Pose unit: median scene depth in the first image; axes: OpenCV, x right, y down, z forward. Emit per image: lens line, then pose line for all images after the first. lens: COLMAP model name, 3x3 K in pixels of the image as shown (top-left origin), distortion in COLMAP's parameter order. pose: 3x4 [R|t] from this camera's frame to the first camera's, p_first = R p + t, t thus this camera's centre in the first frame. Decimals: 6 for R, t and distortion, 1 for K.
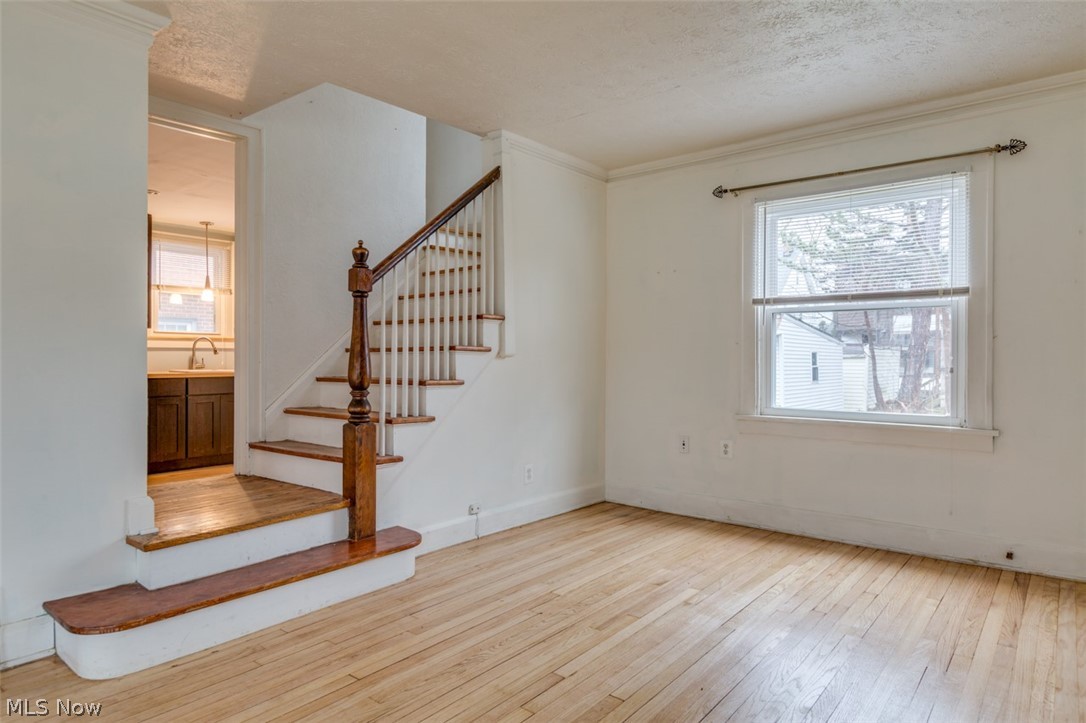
lens RADIAL K [[652.7, 0, 538.0], [0, 652.7, 357.6], [0, 0, 1]] dist [-0.003114, -0.000413]
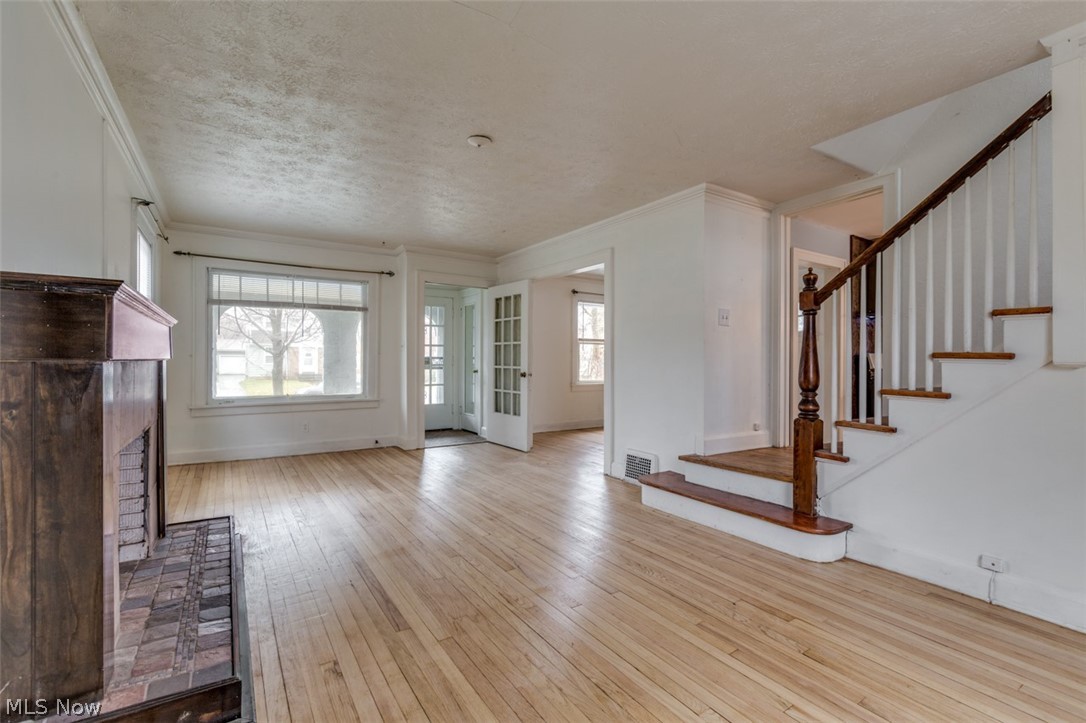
lens RADIAL K [[490.4, 0, 543.0], [0, 490.4, 361.5], [0, 0, 1]] dist [-0.002982, -0.000553]
pose [[-0.308126, -0.000794, -0.951345, 0.742888], [-0.008847, 0.999959, 0.002031, -0.004489], [0.951304, 0.009043, -0.308121, 0.810165]]
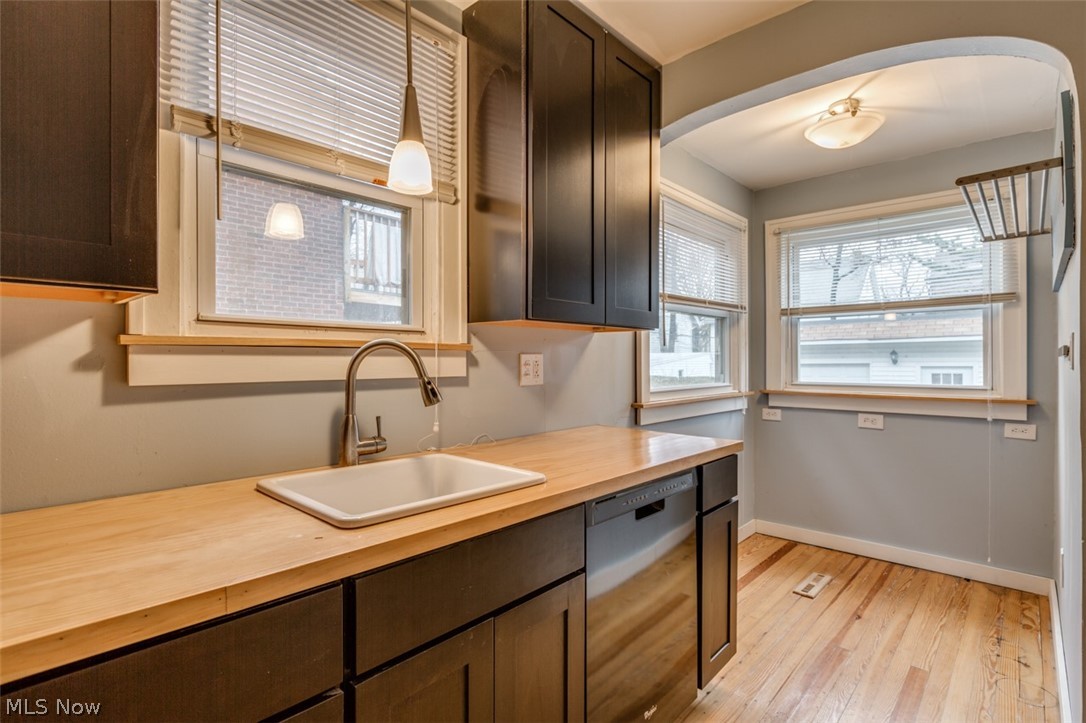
lens RADIAL K [[536.3, 0, 543.0], [0, 536.3, 361.5], [0, 0, 1]] dist [-0.000835, -0.000502]
pose [[0.998191, -0.004064, -0.059987, -0.897027], [0.004174, 0.999990, 0.001720, -0.046544], [0.059979, -0.001968, 0.998198, 1.615670]]
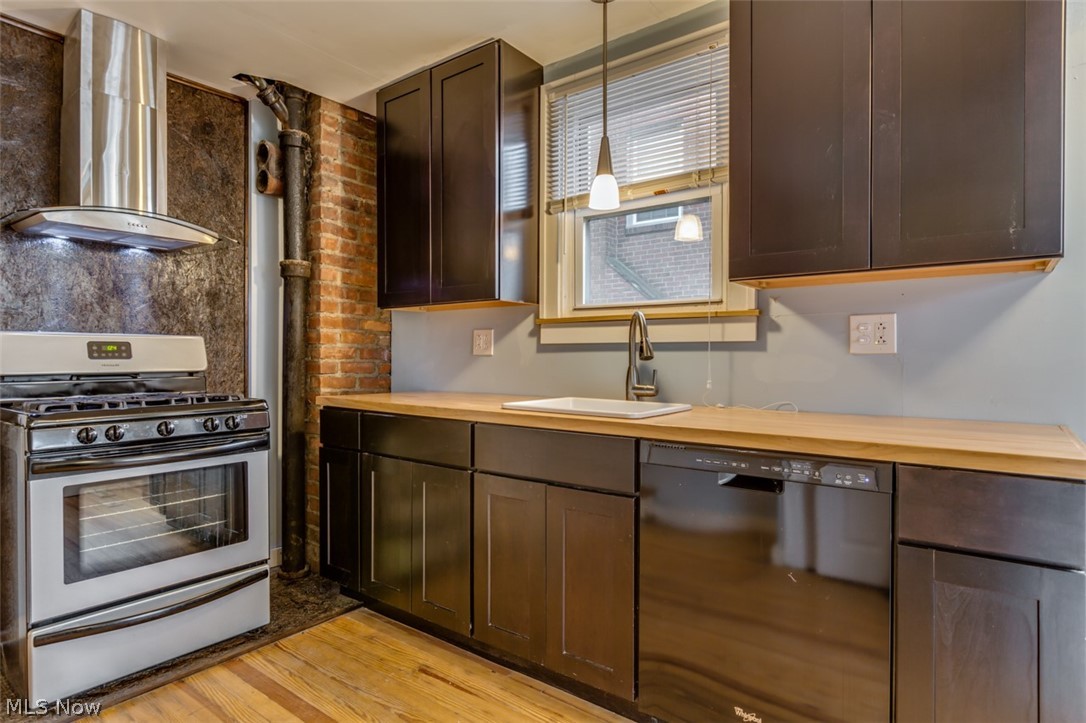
lens RADIAL K [[604.6, 0, 543.0], [0, 604.6, 361.5], [0, 0, 1]] dist [0.000844, 0.000029]
pose [[0.022049, 0.003314, -0.999751, -0.353969], [-0.003880, 0.999987, 0.003229, -0.009212], [0.999749, 0.003808, 0.022062, 1.930032]]
